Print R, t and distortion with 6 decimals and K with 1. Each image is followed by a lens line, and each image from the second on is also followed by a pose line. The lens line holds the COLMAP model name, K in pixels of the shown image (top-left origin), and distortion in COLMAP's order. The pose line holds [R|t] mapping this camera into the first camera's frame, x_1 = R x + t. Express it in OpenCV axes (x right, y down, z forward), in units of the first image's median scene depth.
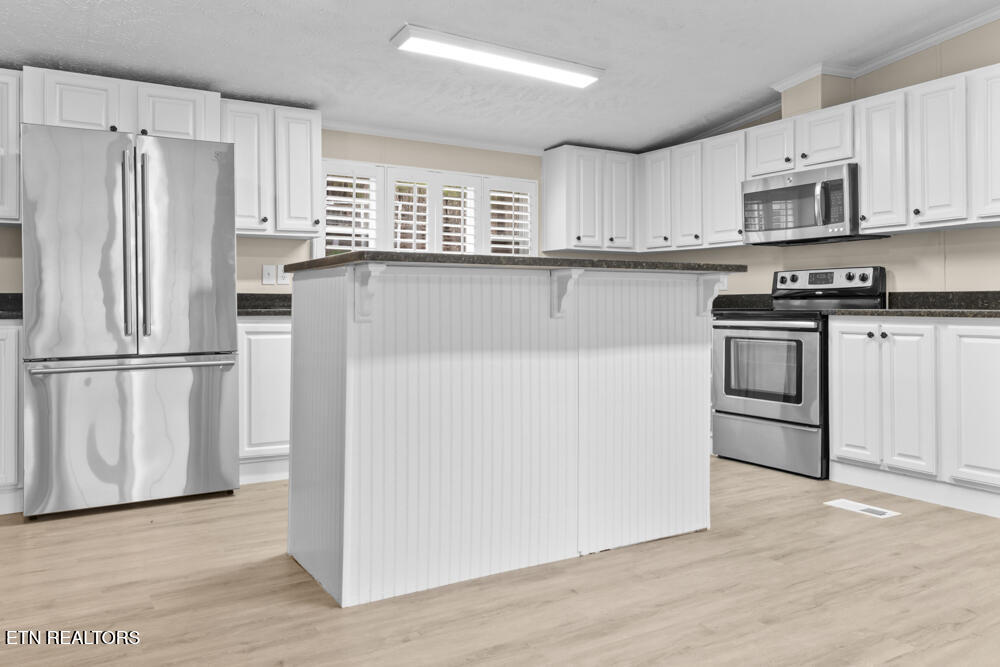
lens RADIAL K [[774.0, 0, 572.6], [0, 774.0, 334.7], [0, 0, 1]] dist [0.006560, 0.002336]
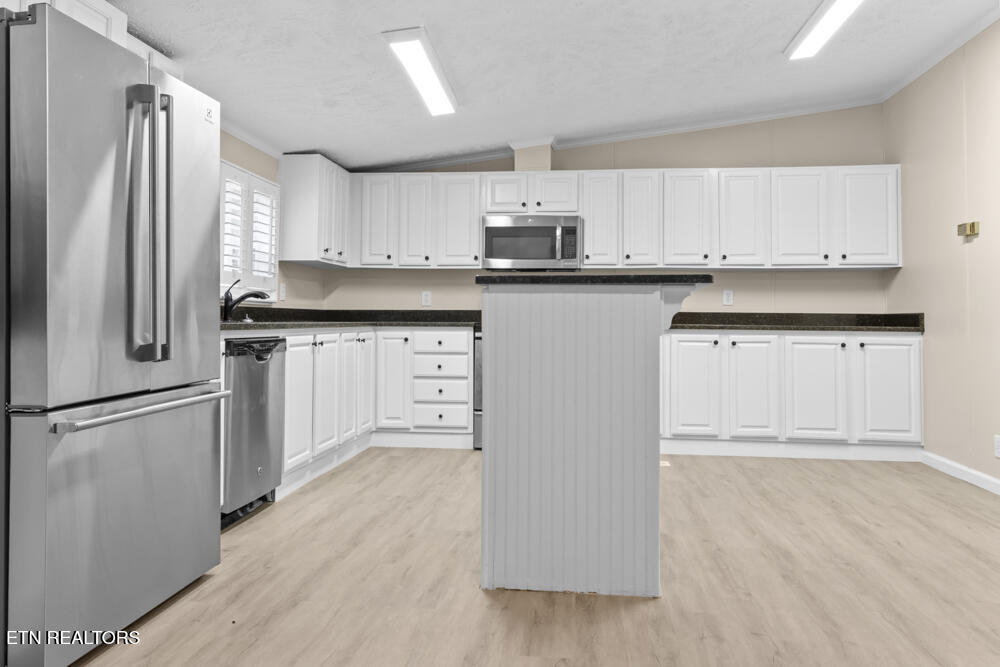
lens RADIAL K [[729.8, 0, 520.4], [0, 729.8, 327.9], [0, 0, 1]] dist [-0.010398, 0.000485]
pose [[0.618129, -0.002108, 0.786073, -0.693530], [0.023766, 0.999589, -0.016008, -0.007174], [-0.785717, 0.028577, 0.617926, 0.292780]]
